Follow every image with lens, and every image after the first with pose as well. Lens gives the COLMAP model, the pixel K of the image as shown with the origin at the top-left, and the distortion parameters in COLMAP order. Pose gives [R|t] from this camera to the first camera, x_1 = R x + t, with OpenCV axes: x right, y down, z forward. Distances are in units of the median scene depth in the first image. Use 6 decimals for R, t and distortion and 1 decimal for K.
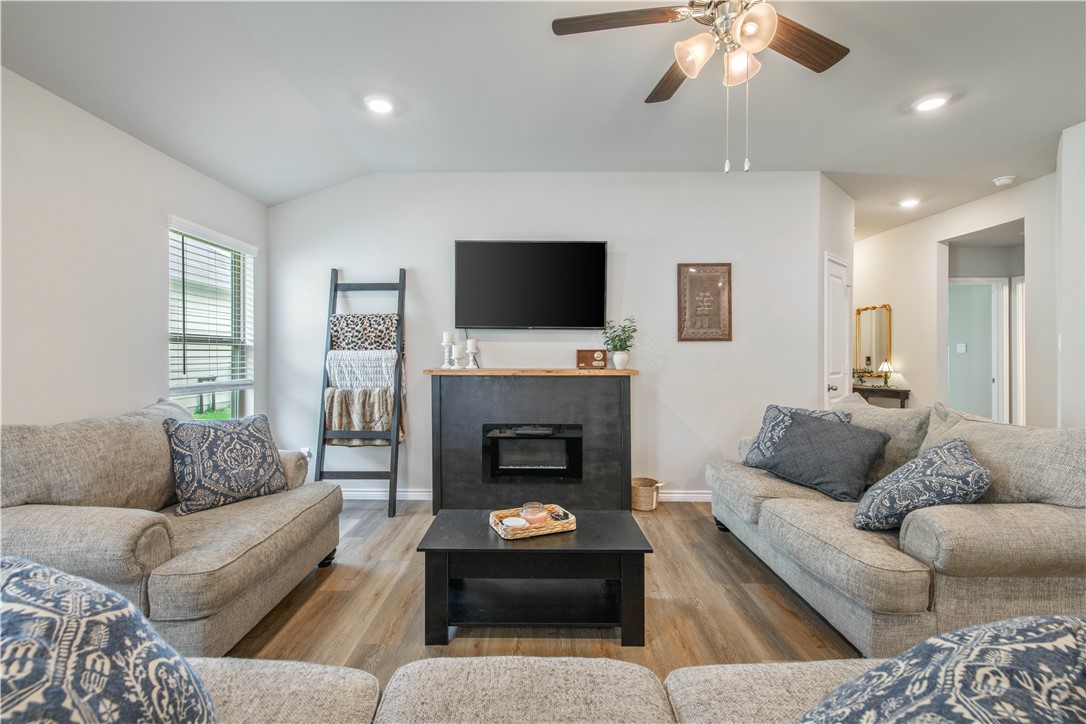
lens RADIAL K [[493.0, 0, 524.3], [0, 493.0, 357.2], [0, 0, 1]] dist [0.010993, -0.000034]
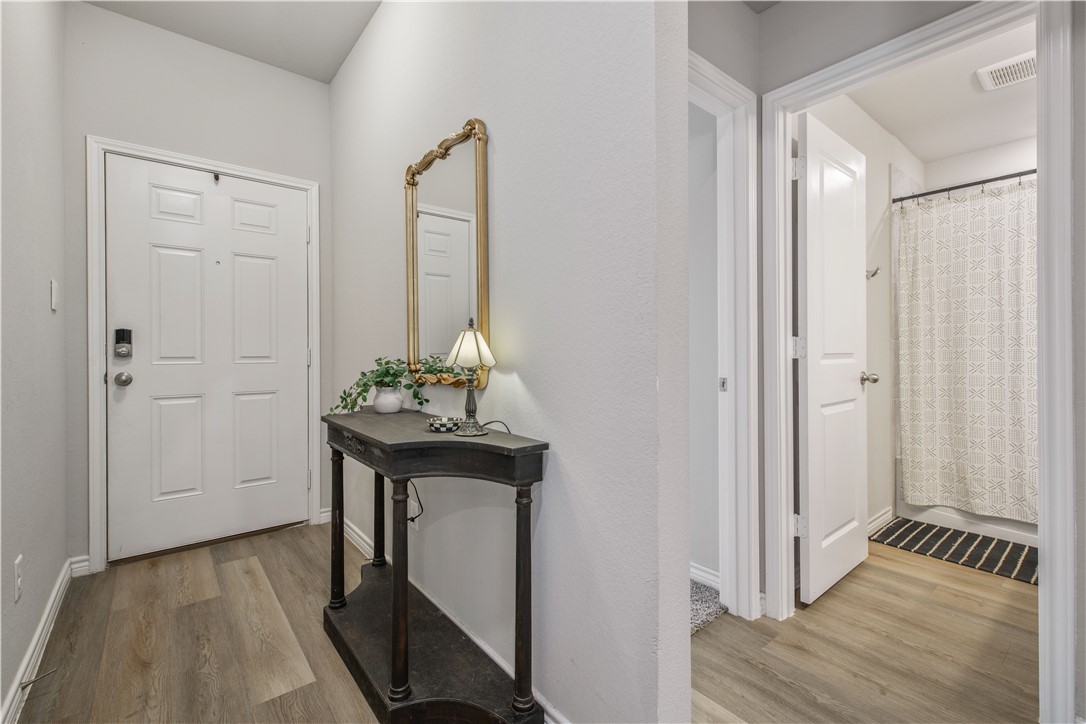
lens RADIAL K [[478.7, 0, 541.8], [0, 478.7, 357.9], [0, 0, 1]] dist [-0.001107, -0.008464]
pose [[0.775994, -0.010025, 0.630661, 0.599703], [0.009550, 0.999946, 0.004145, 0.024090], [-0.630668, 0.002807, 0.776048, 0.783114]]
